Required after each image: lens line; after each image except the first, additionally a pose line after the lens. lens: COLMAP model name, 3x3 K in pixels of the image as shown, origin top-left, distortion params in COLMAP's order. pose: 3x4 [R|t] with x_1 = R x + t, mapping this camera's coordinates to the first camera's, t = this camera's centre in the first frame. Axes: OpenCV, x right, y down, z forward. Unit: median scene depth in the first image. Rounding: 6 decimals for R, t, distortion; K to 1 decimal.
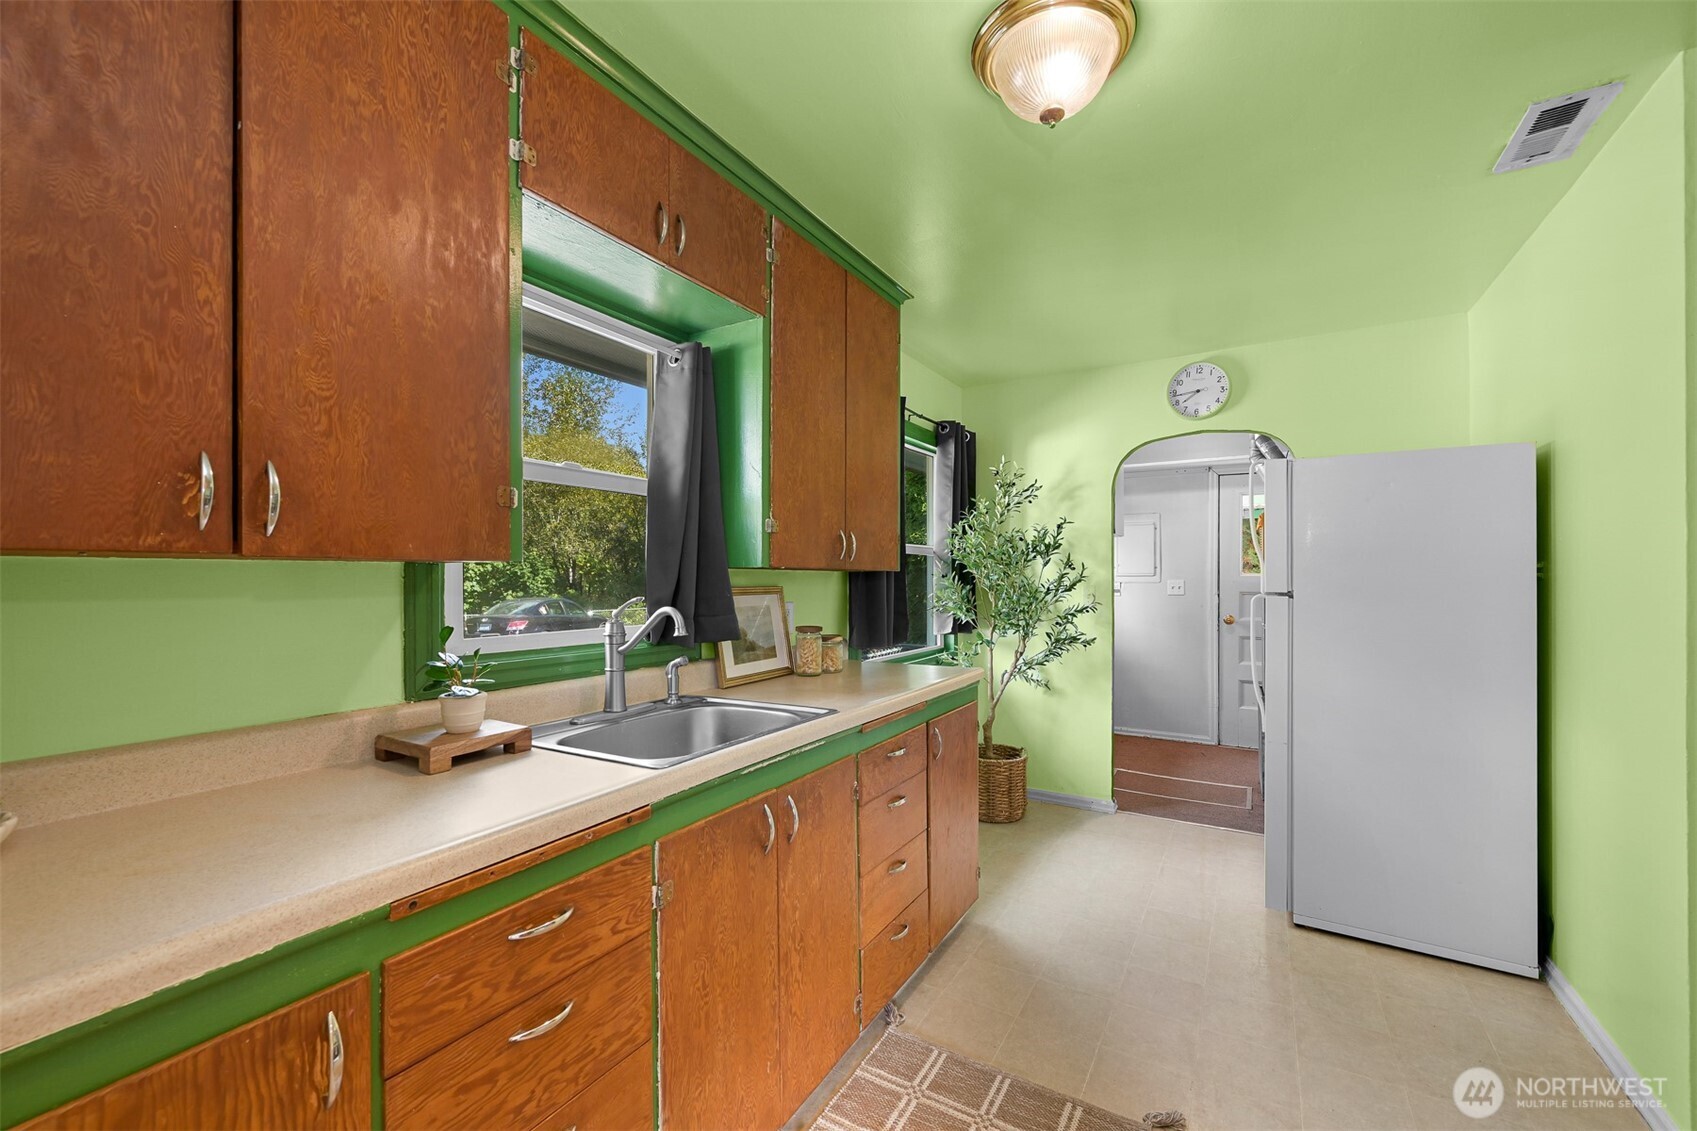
lens RADIAL K [[664.9, 0, 852.0], [0, 664.9, 571.5], [0, 0, 1]] dist [-0.001797, -0.000202]
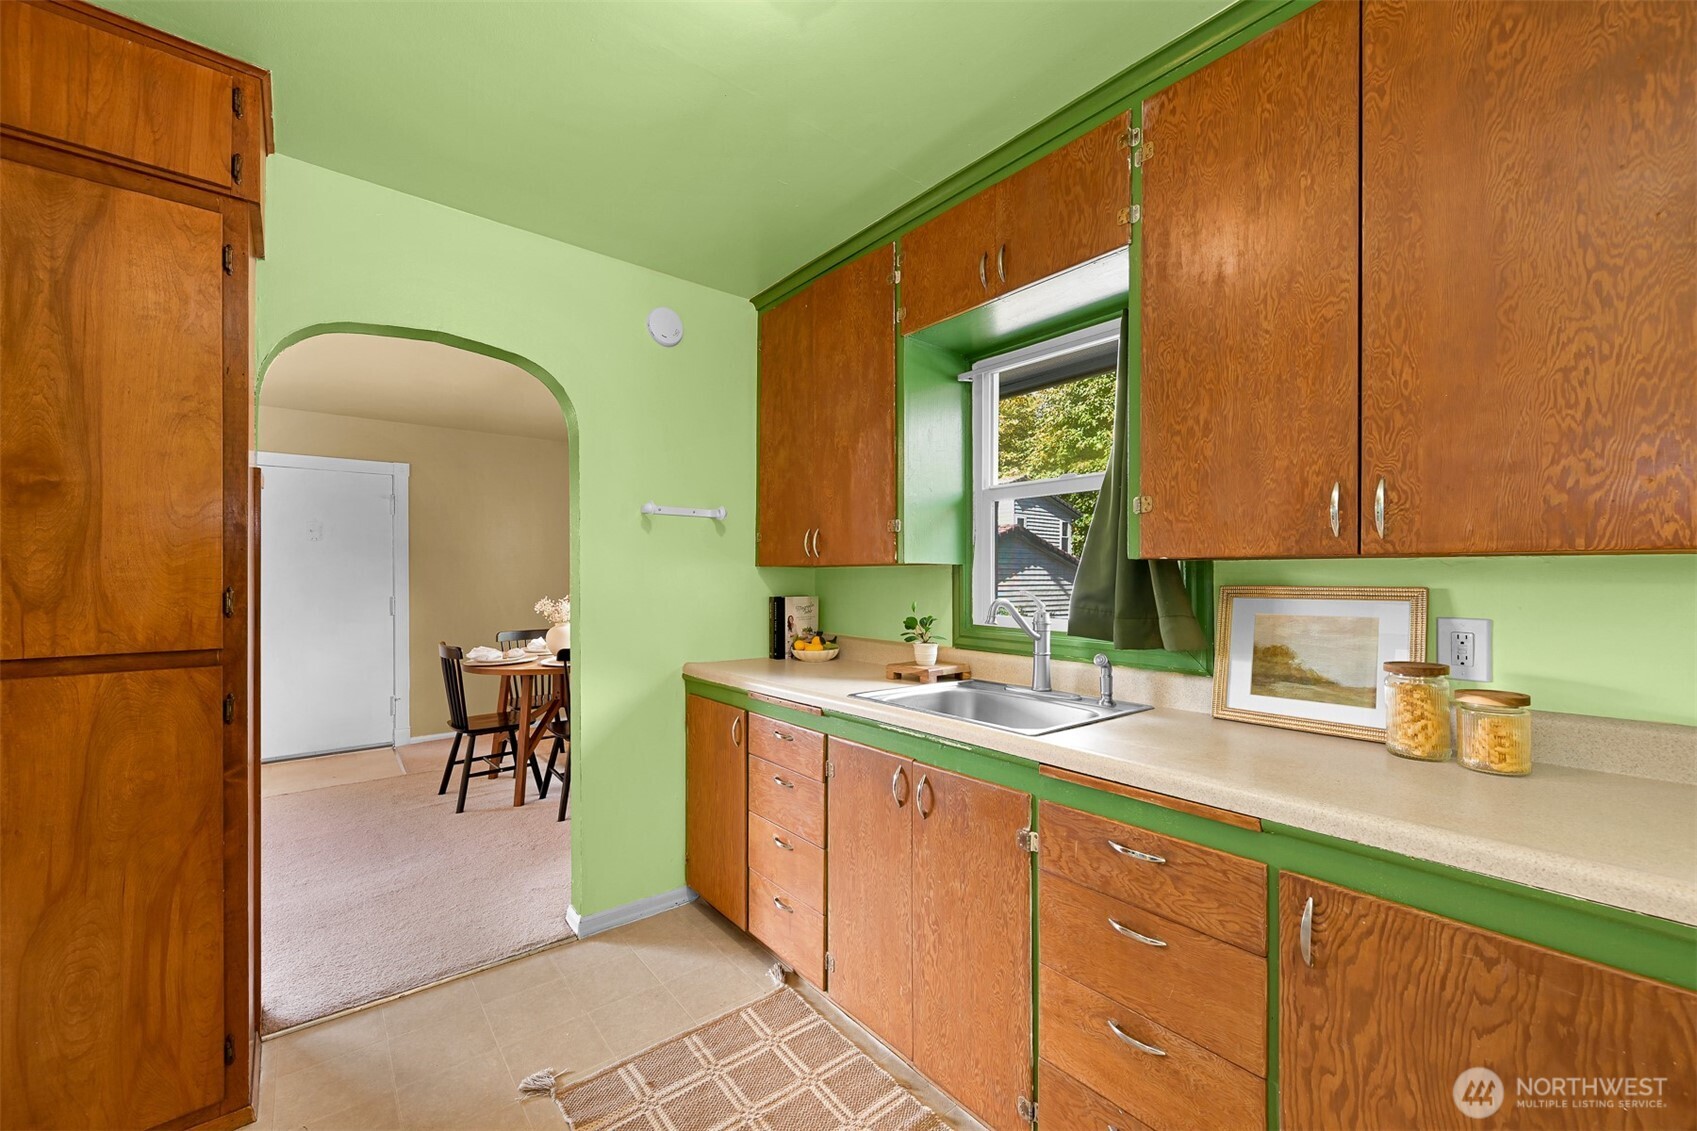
lens RADIAL K [[664.9, 0, 880.3], [0, 664.9, 579.0], [0, 0, 1]] dist [-0.001797, -0.000202]
pose [[-0.295929, -0.000142, -0.955210, 1.251642], [0.006149, 0.999979, -0.002054, 0.030658], [0.955190, -0.006482, -0.295922, 1.653907]]
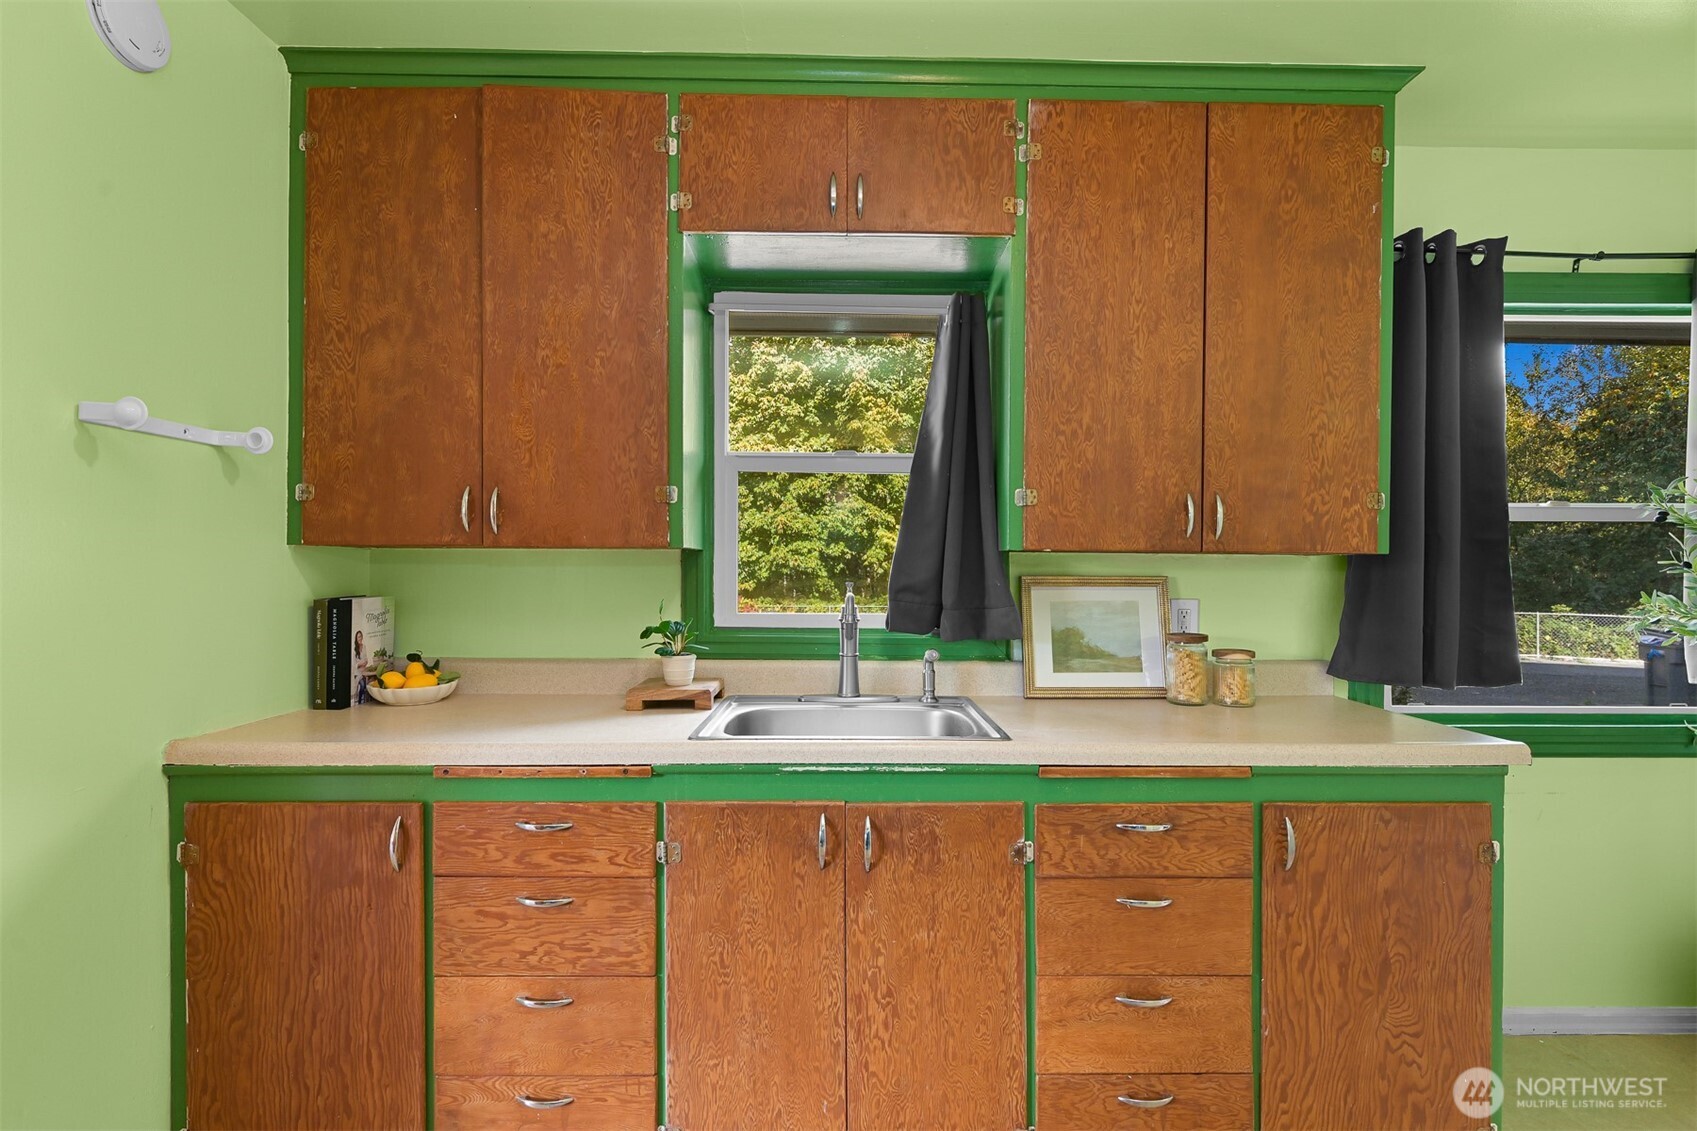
lens RADIAL K [[767.2, 0, 858.6], [0, 767.2, 571.8], [0, 0, 1]] dist [-0.002382, -0.000516]
pose [[0.539278, 0.008590, -0.842084, 0.950598], [0.002025, 0.999932, 0.011498, 0.015215], [0.842125, -0.007906, 0.539224, 0.603625]]
